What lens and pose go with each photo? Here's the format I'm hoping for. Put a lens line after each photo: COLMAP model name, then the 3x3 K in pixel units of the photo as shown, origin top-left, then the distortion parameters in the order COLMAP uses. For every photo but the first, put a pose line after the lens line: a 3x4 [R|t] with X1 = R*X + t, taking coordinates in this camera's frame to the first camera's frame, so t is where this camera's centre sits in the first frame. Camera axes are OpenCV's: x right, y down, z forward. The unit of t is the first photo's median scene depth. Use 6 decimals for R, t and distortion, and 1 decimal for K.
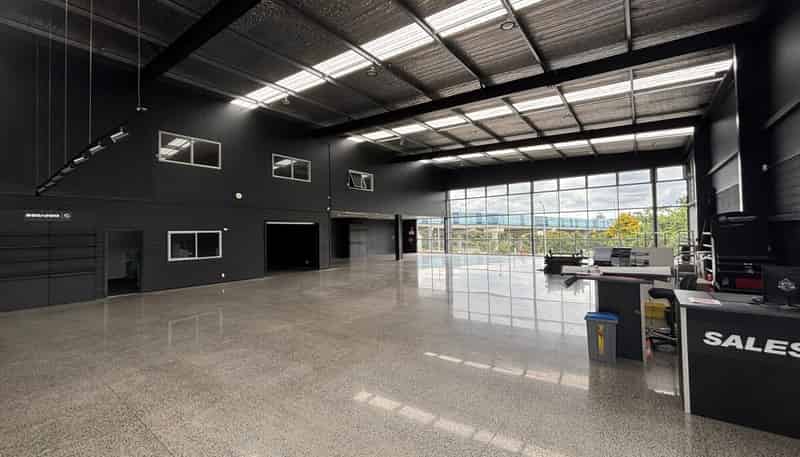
lens RADIAL K [[328.4, 0, 403.0], [0, 328.4, 224.3], [0, 0, 1]] dist [0.014773, 0.000139]
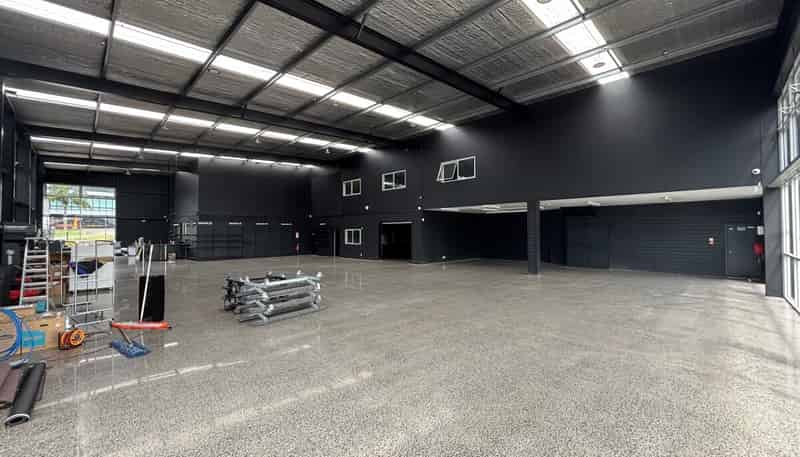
lens RADIAL K [[328.4, 0, 403.0], [0, 328.4, 224.3], [0, 0, 1]] dist [0.014773, 0.000139]
pose [[-0.148787, -0.014887, -0.988757, 0.975623], [0.028699, 0.999400, -0.019366, 0.030129], [0.988453, -0.031258, -0.148270, 1.270275]]
